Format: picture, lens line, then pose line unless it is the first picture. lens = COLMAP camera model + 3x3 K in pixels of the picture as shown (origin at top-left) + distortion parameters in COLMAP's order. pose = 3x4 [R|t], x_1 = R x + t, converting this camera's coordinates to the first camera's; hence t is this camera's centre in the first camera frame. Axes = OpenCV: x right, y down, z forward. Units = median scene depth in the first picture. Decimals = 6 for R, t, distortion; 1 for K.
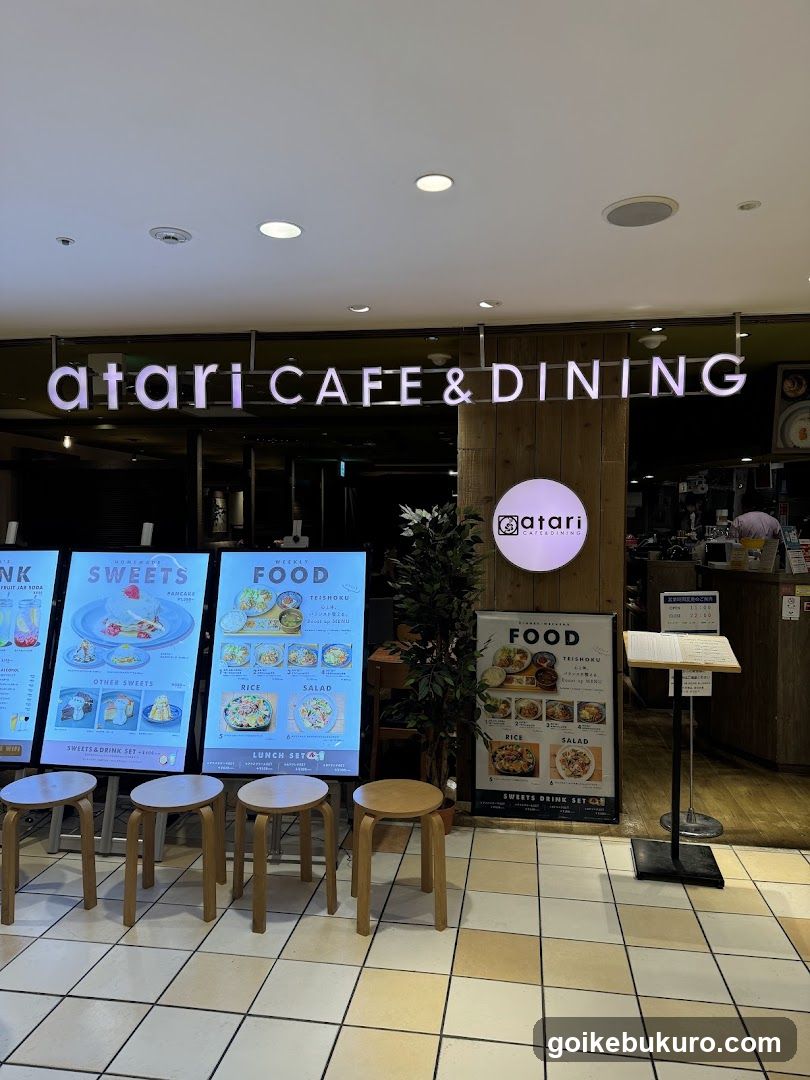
lens RADIAL K [[880.2, 0, 408.6], [0, 880.2, 547.0], [0, 0, 1]] dist [0.060373, -0.102519]
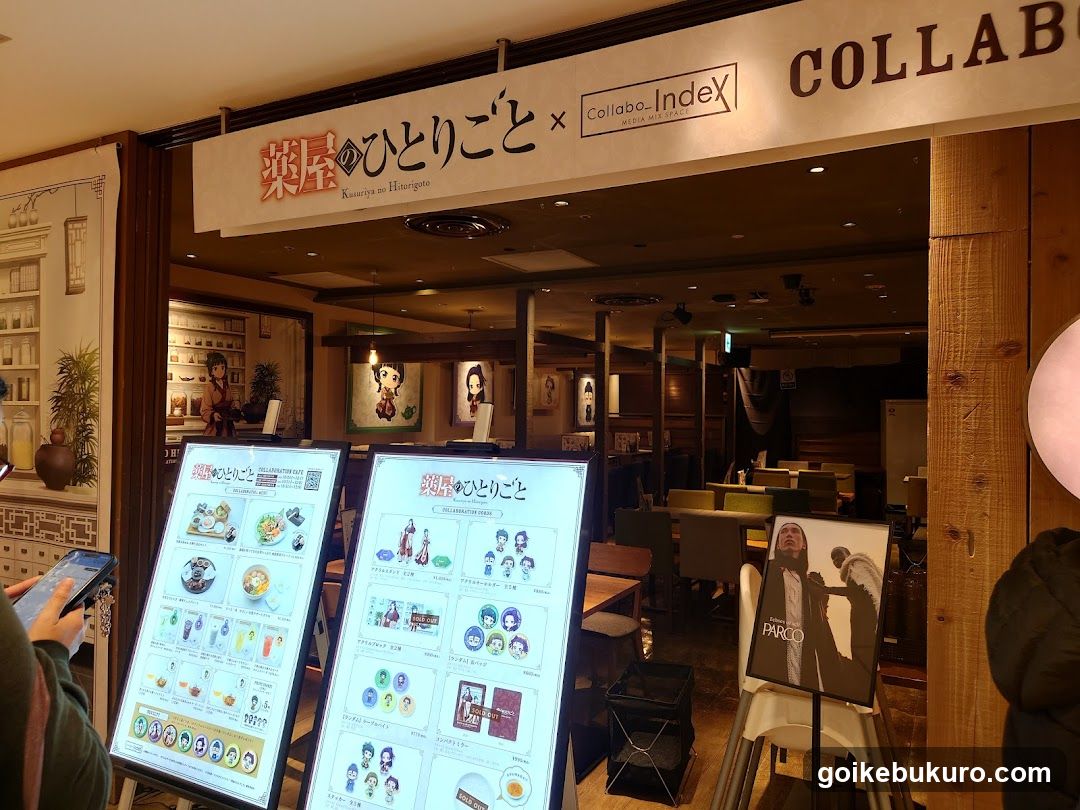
lens RADIAL K [[779.9, 0, 518.9], [0, 779.9, 393.3], [0, 0, 1]] dist [0.026717, -0.008912]
pose [[0.933191, 0.001761, -0.359377, 0.004076], [-0.021753, 0.998431, -0.051595, -0.006407], [0.358722, 0.055965, 0.931765, 0.524291]]
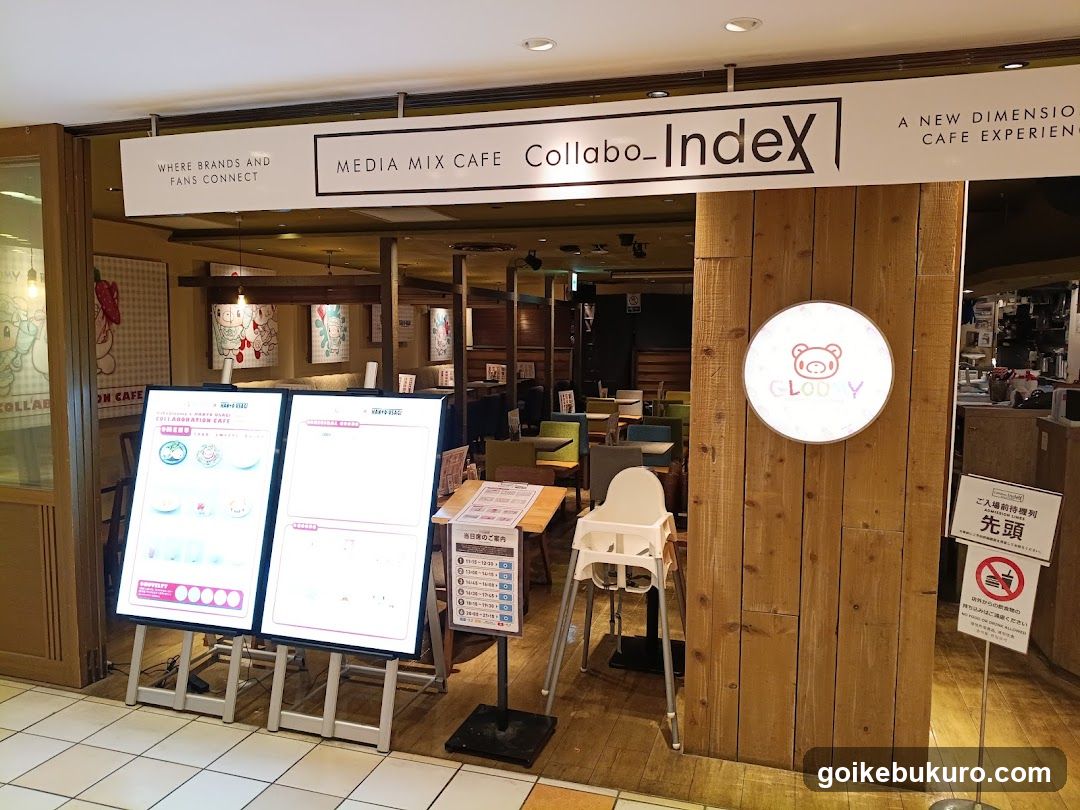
lens RADIAL K [[880.2, 0, 524.7], [0, 880.2, 419.8], [0, 0, 1]] dist [0.060373, -0.102519]
pose [[0.986025, 0.019484, -0.165453, 0.038776], [-0.007498, 0.997321, 0.072762, -0.032901], [0.166428, -0.070505, 0.983530, 0.275633]]
